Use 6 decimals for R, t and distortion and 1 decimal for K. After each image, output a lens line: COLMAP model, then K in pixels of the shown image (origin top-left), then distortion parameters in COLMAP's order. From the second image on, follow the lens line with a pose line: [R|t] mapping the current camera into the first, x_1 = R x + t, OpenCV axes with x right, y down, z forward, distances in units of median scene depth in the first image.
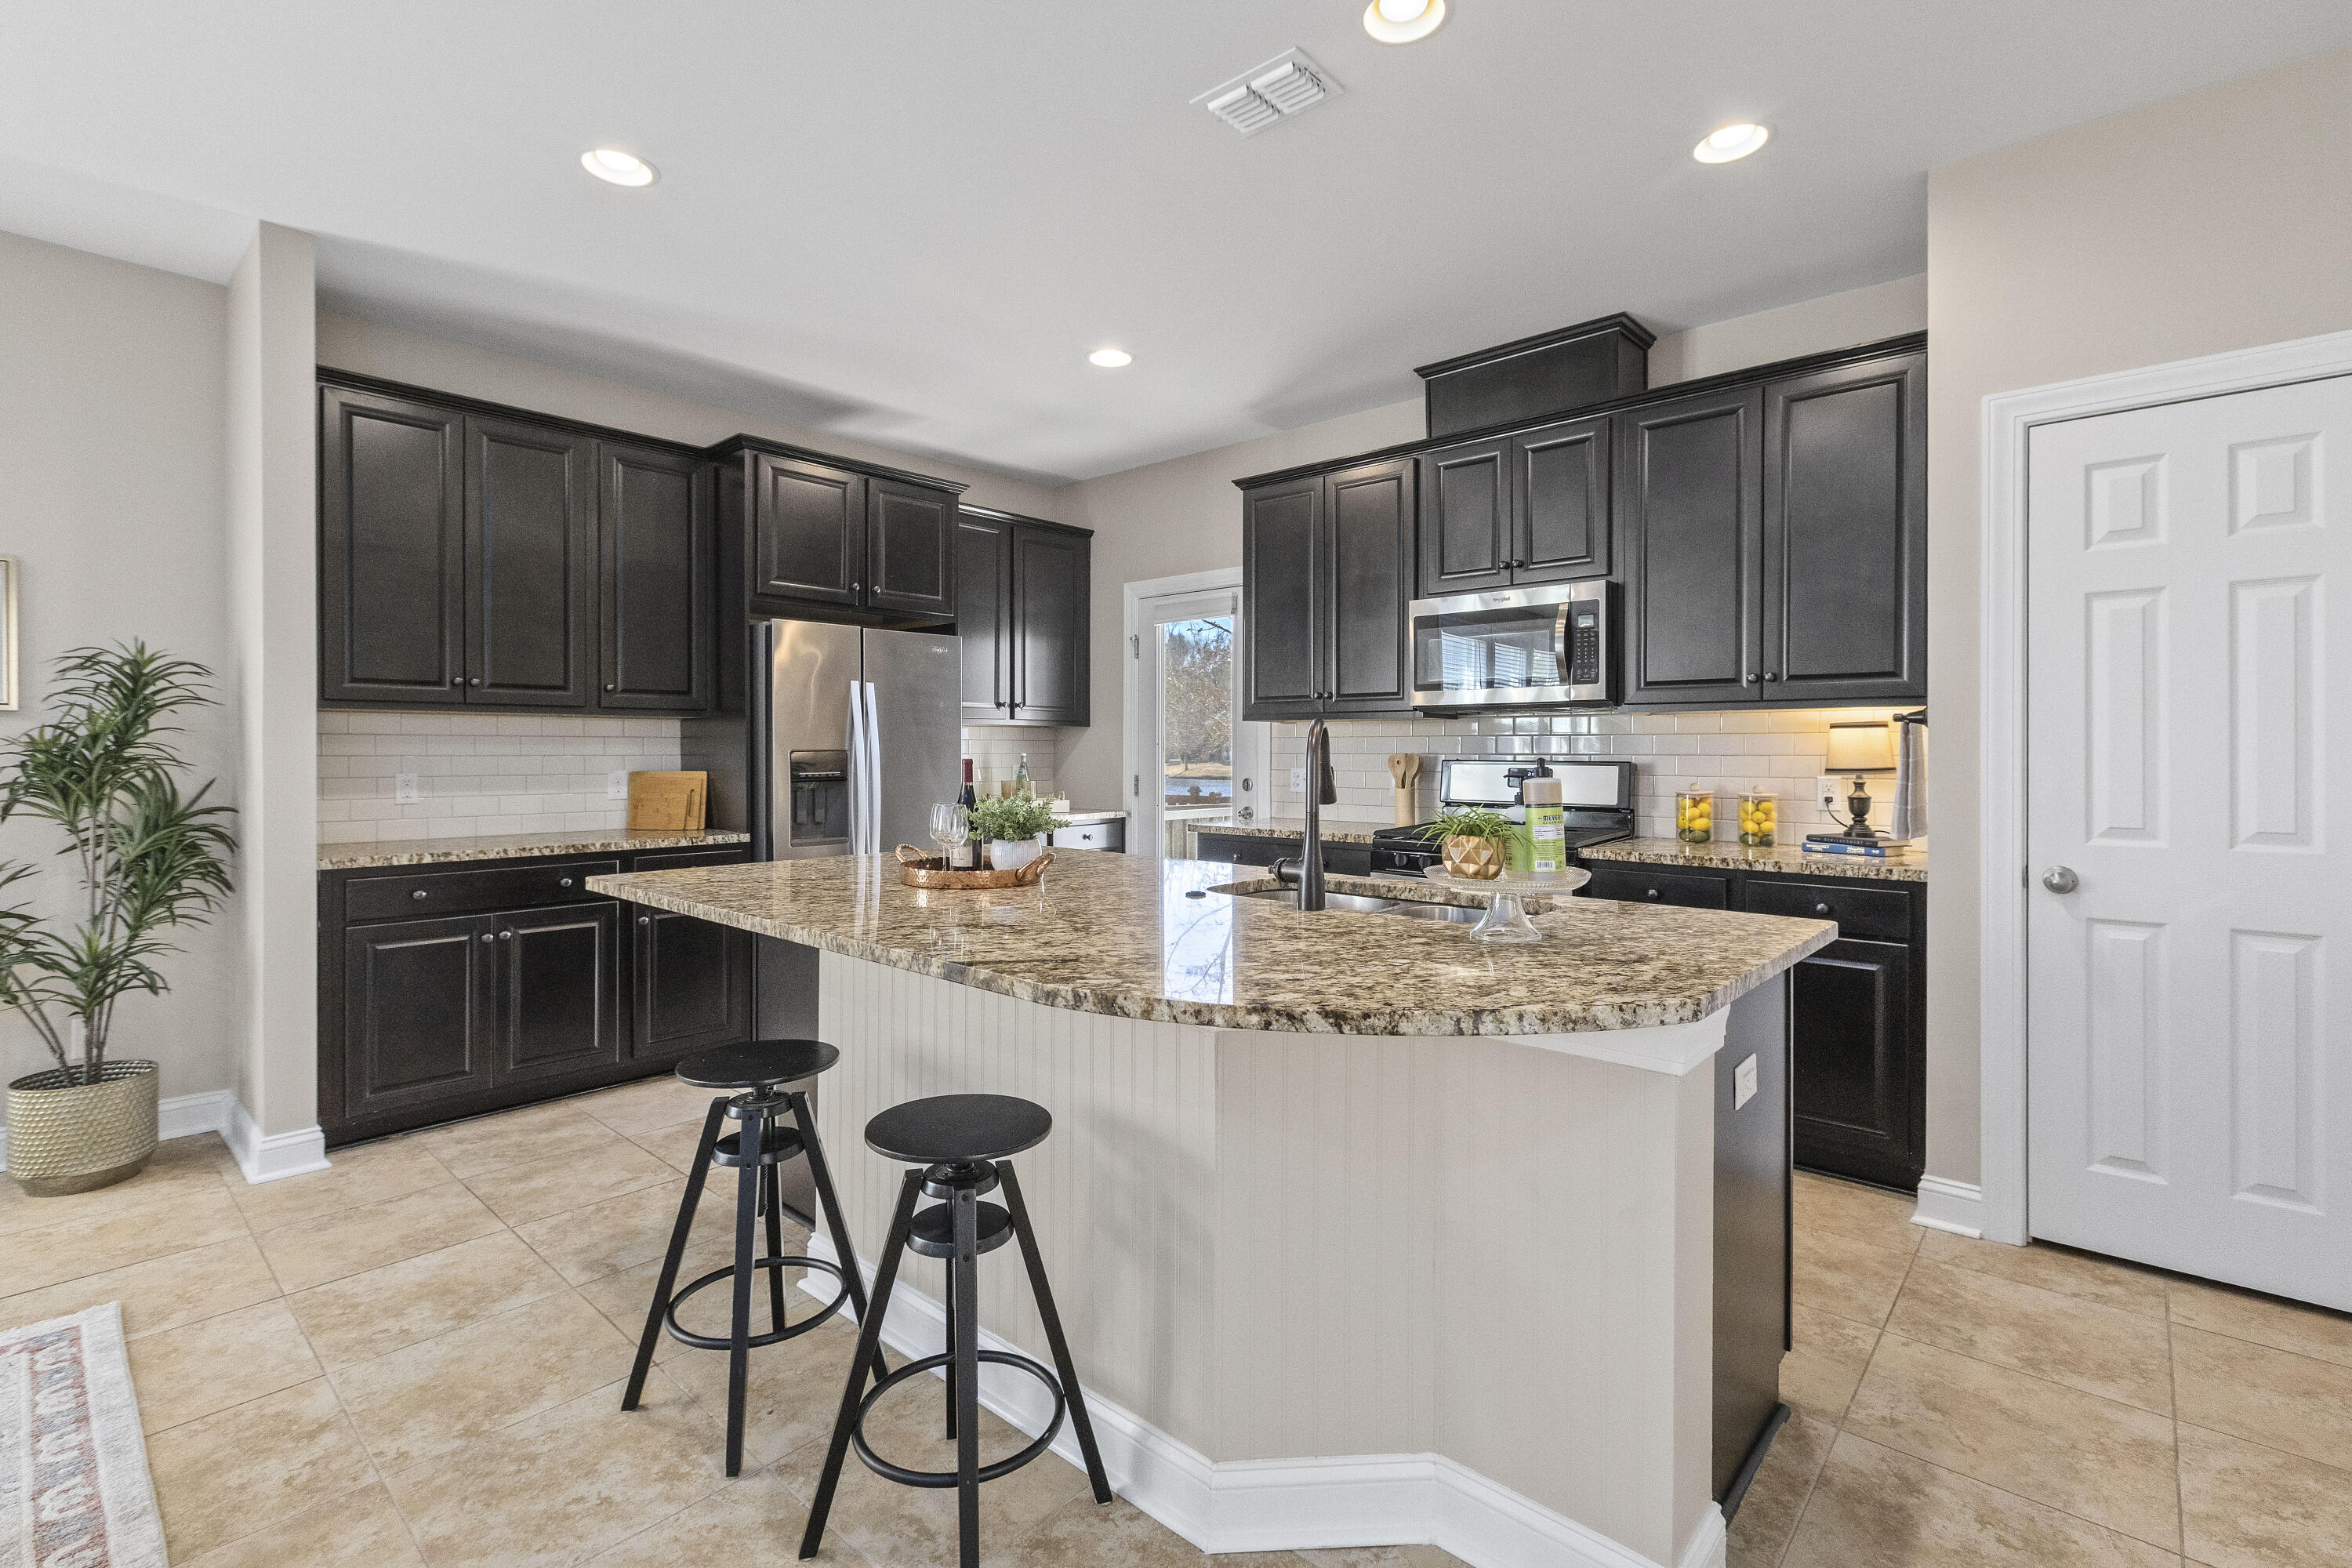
lens RADIAL K [[1048.9, 0, 1169.1], [0, 1048.9, 770.7], [0, 0, 1]] dist [0.000443, -0.000480]
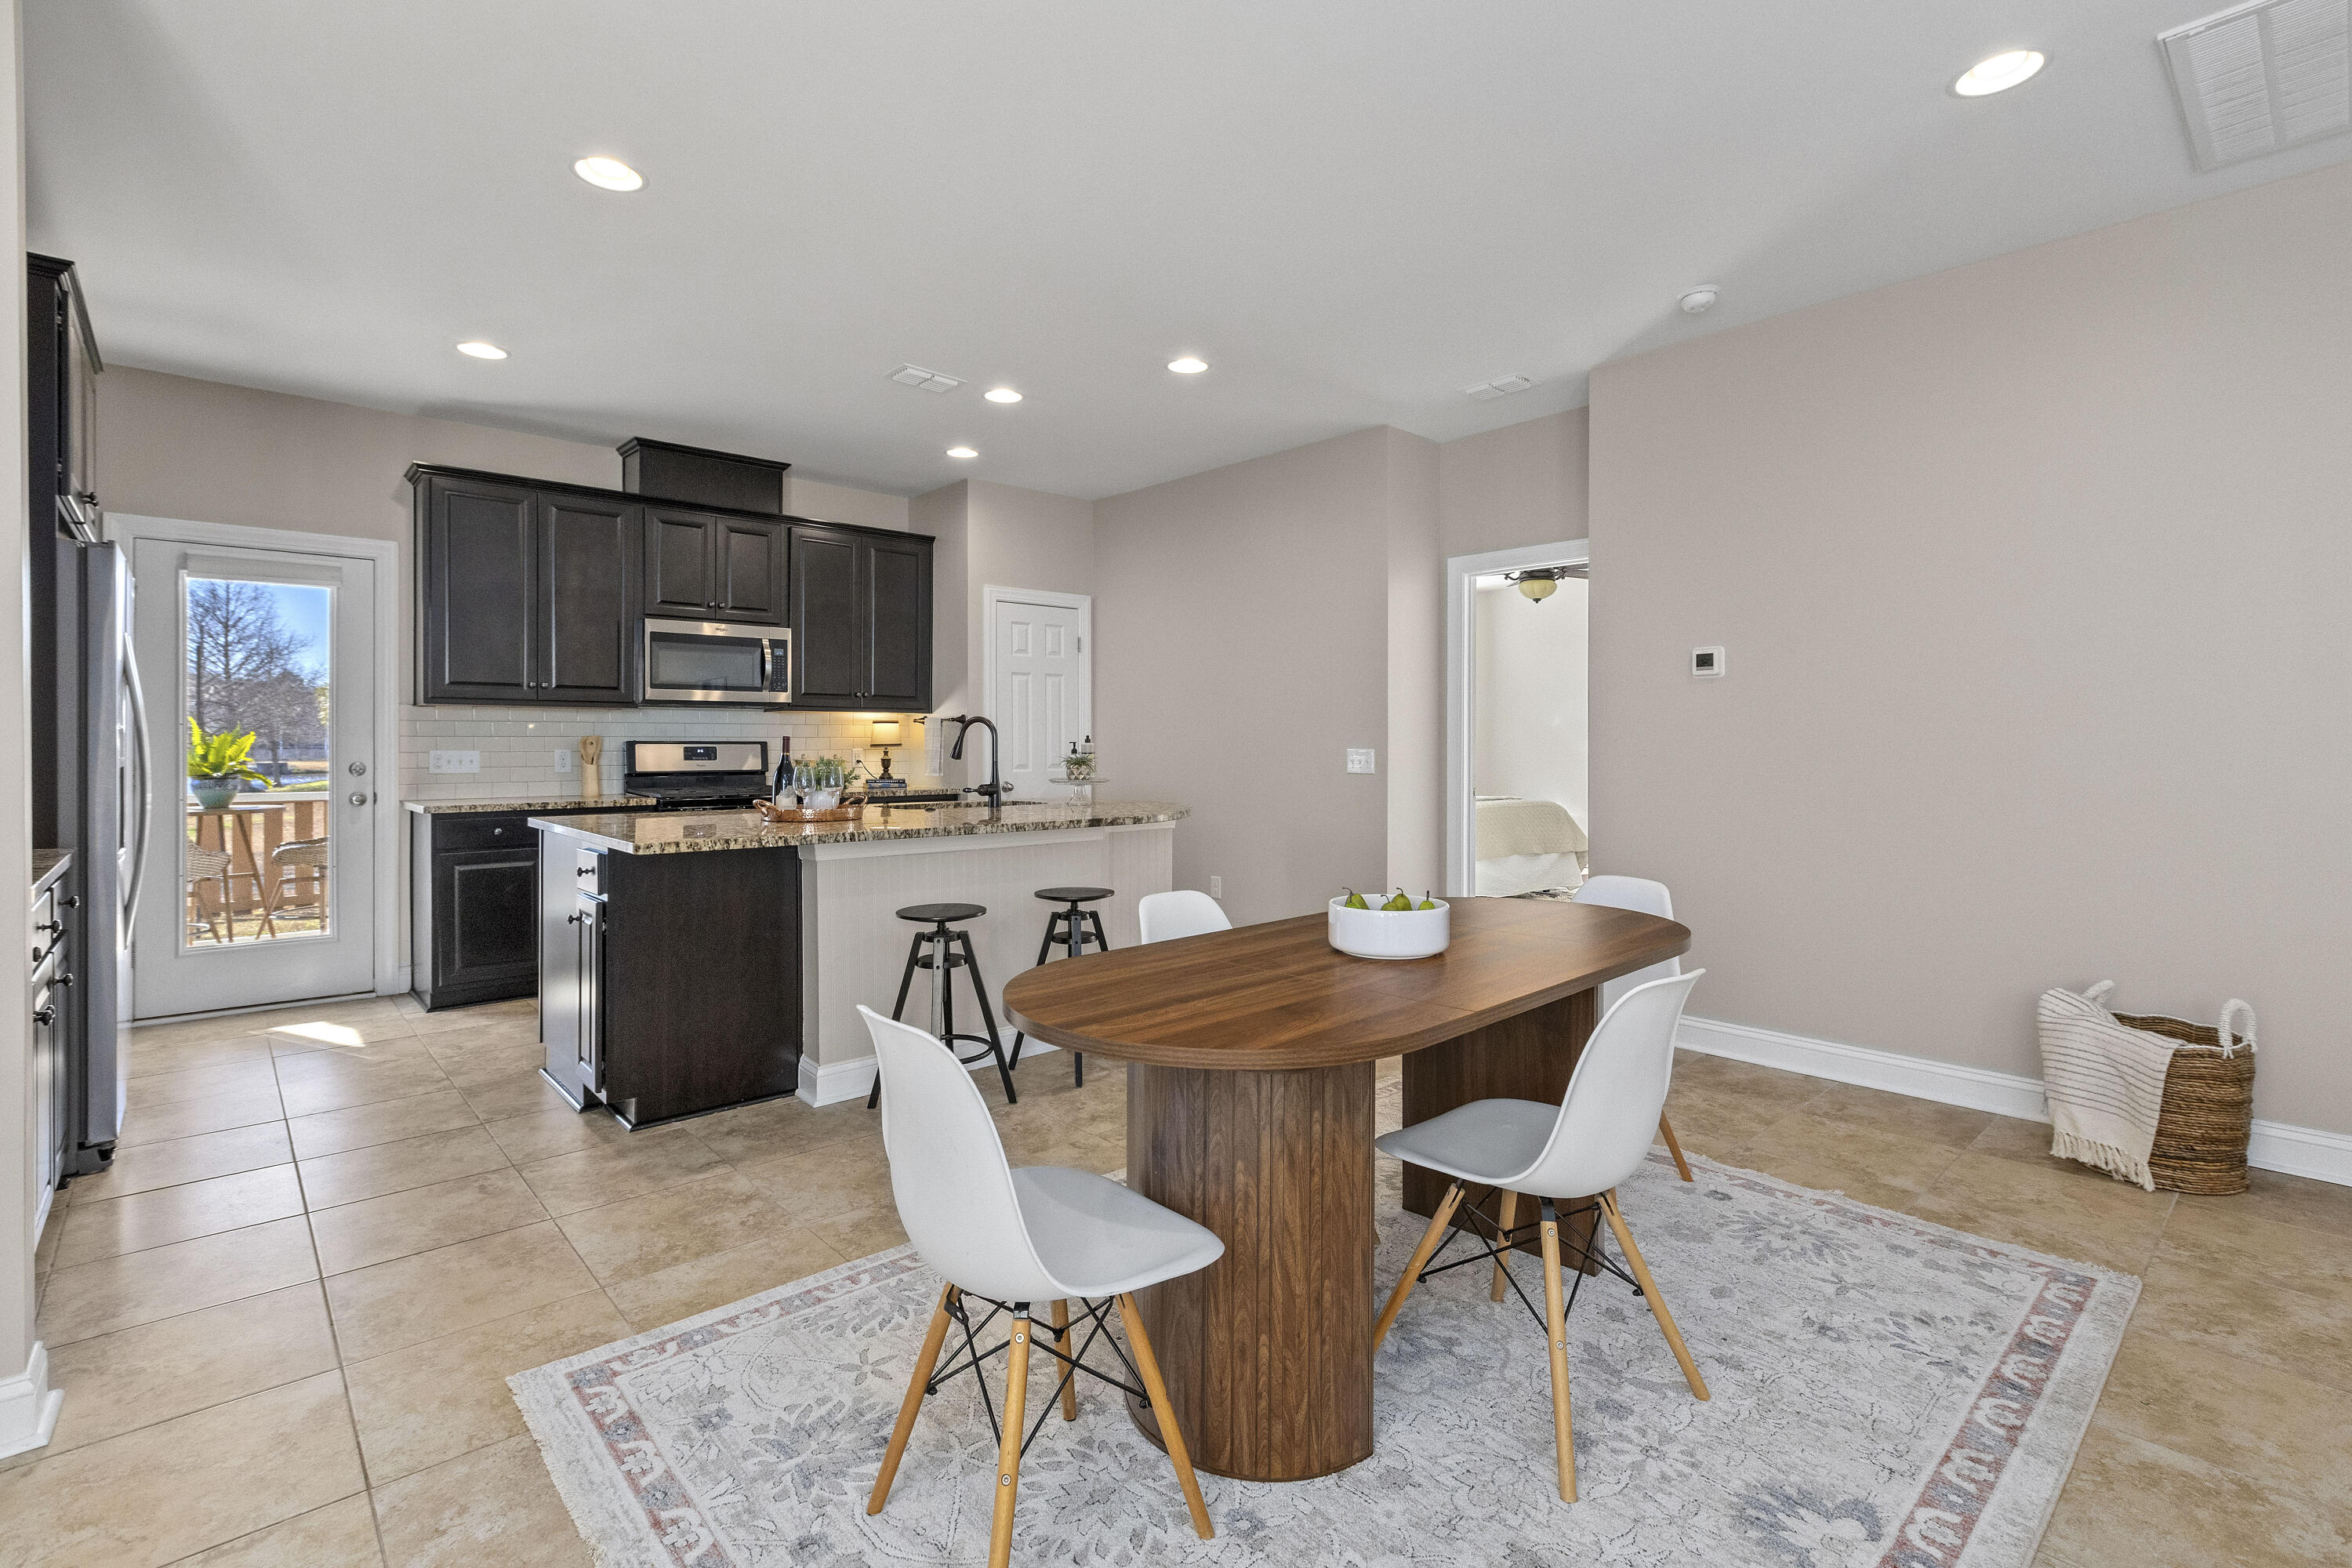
lens RADIAL K [[1073.5, 0, 1182.9], [0, 1073.5, 747.0], [0, 0, 1]] dist [-0.002871, -0.000425]
pose [[0.093571, -0.004764, 0.995601, -1.216585], [0.018048, 0.999832, 0.003088, 0.006963], [-0.995449, 0.017680, 0.093641, 0.252886]]
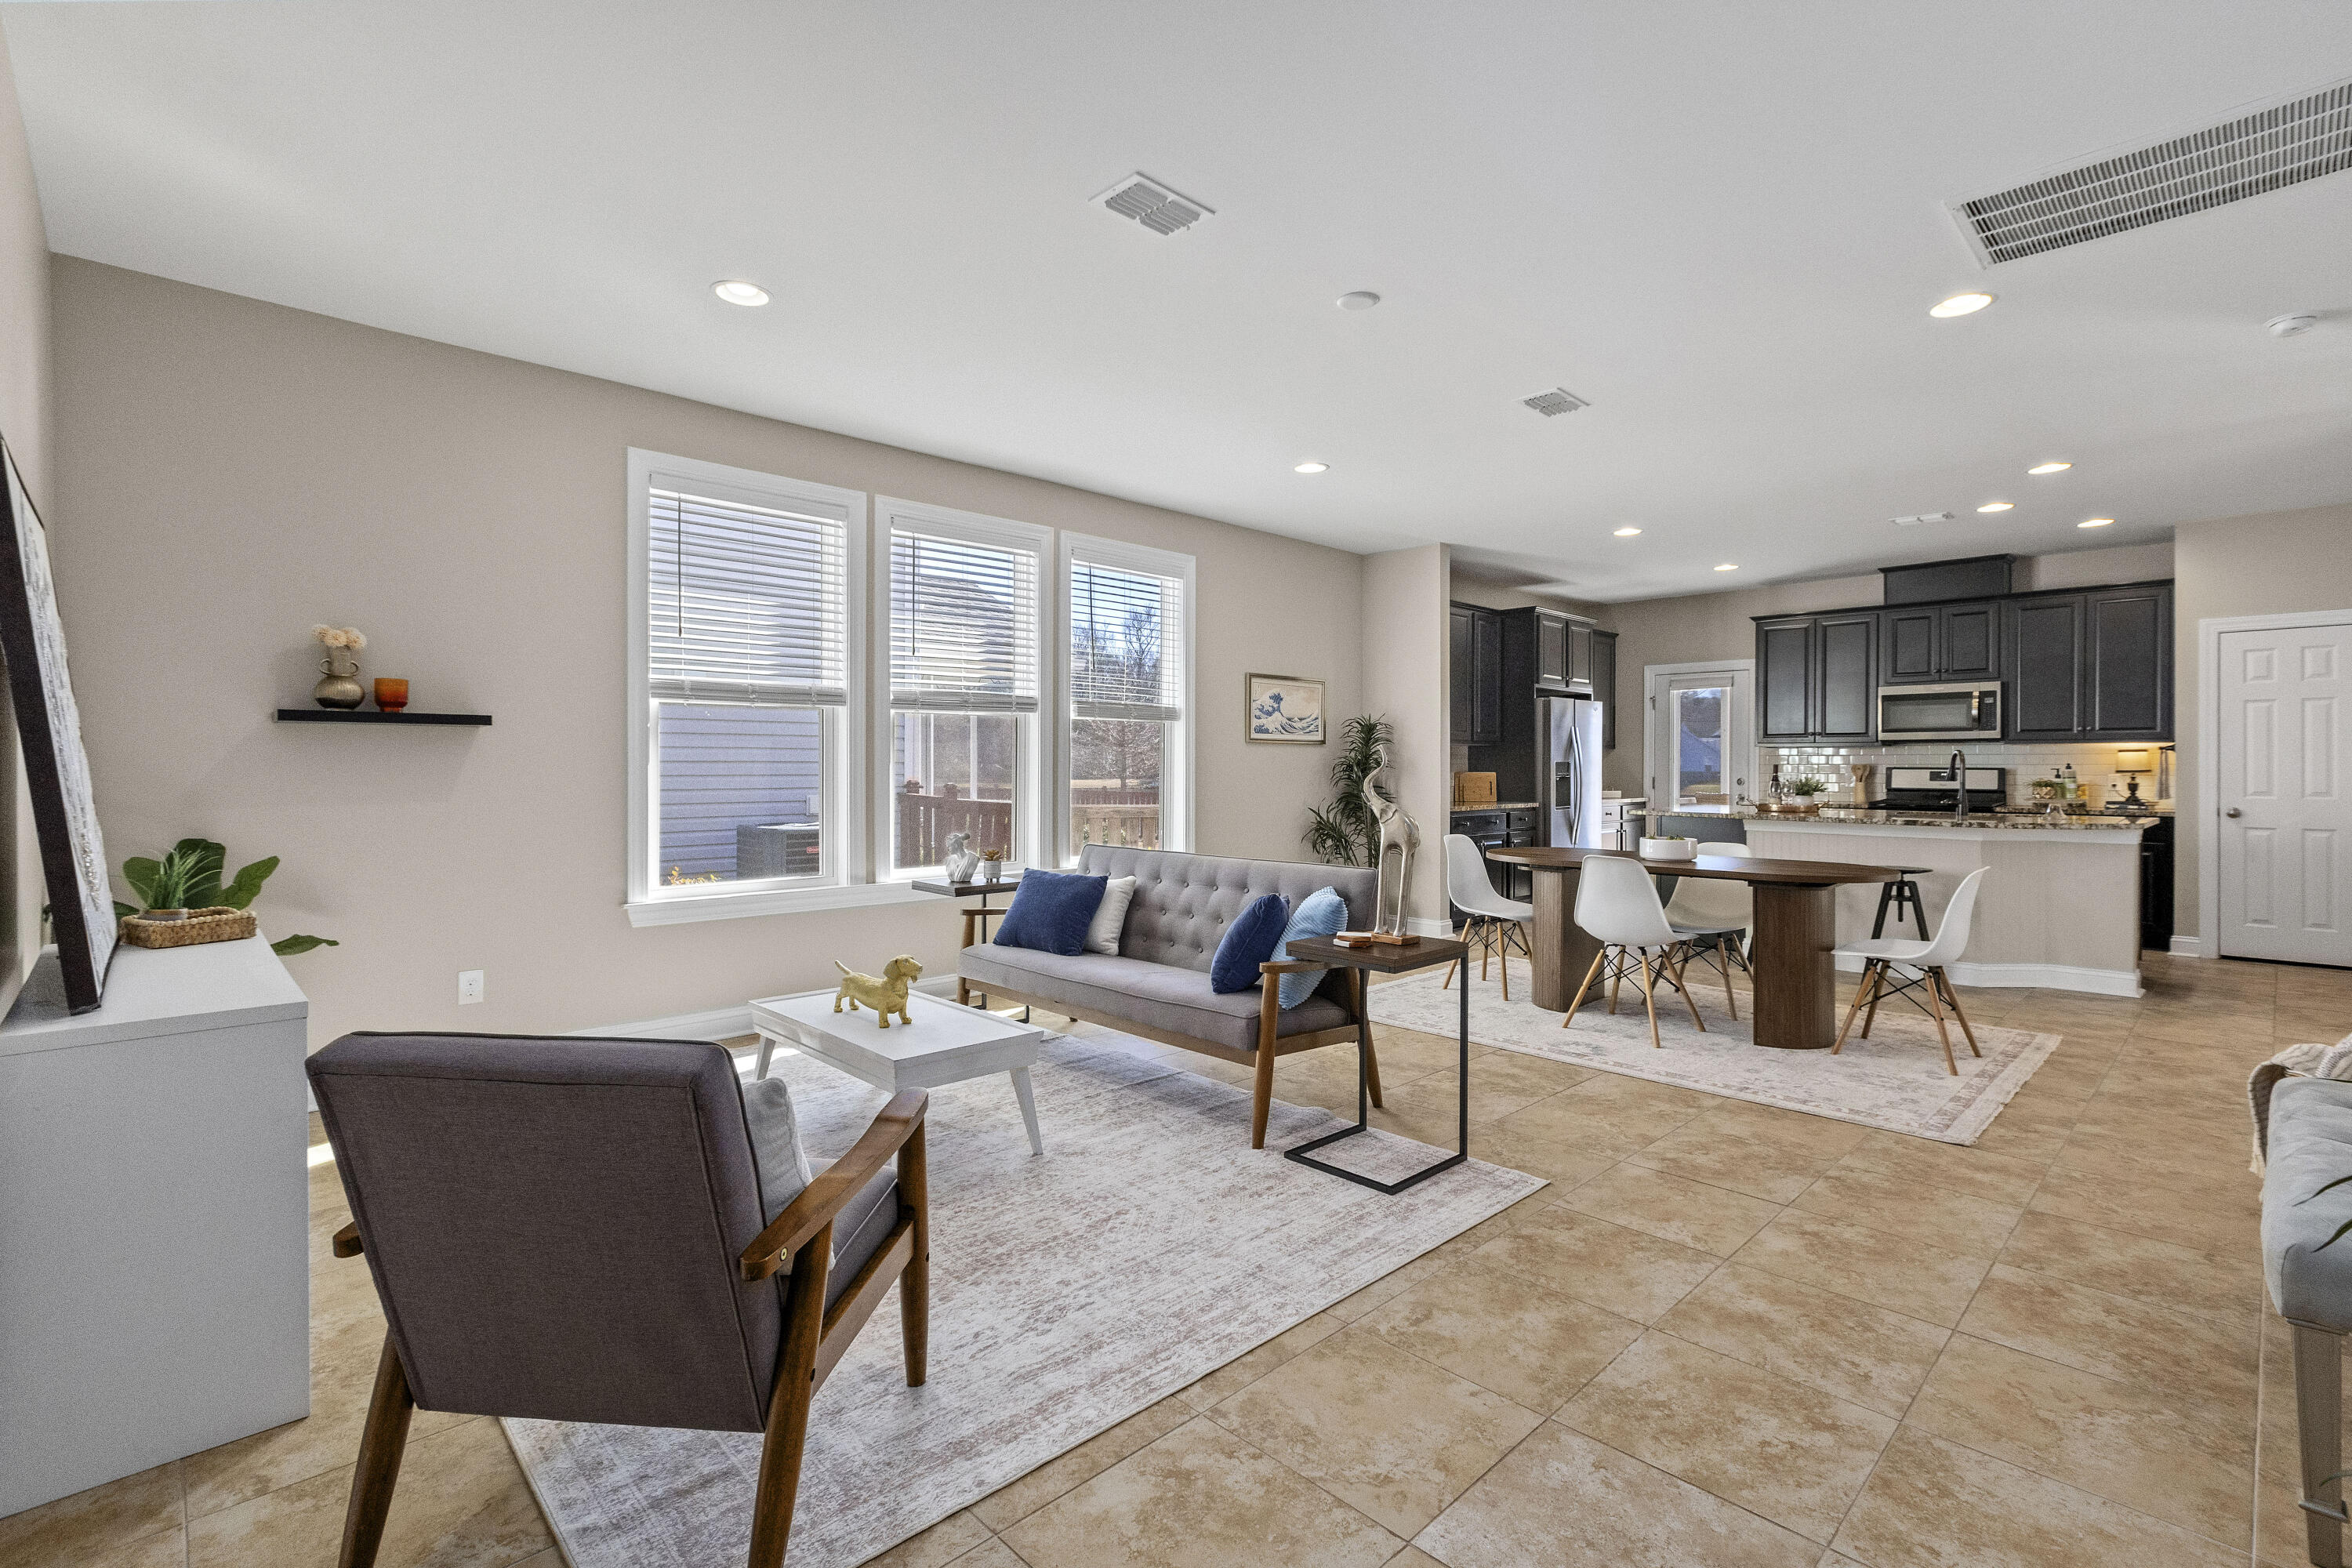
lens RADIAL K [[1056.7, 0, 1176.0], [0, 1056.7, 784.0], [0, 0, 1]] dist [0.001831, -0.000904]
pose [[0.997660, 0.002281, -0.068331, -1.134438], [-0.002455, 0.999994, -0.002460, 0.035649], [0.068325, 0.002622, 0.997660, -1.283065]]
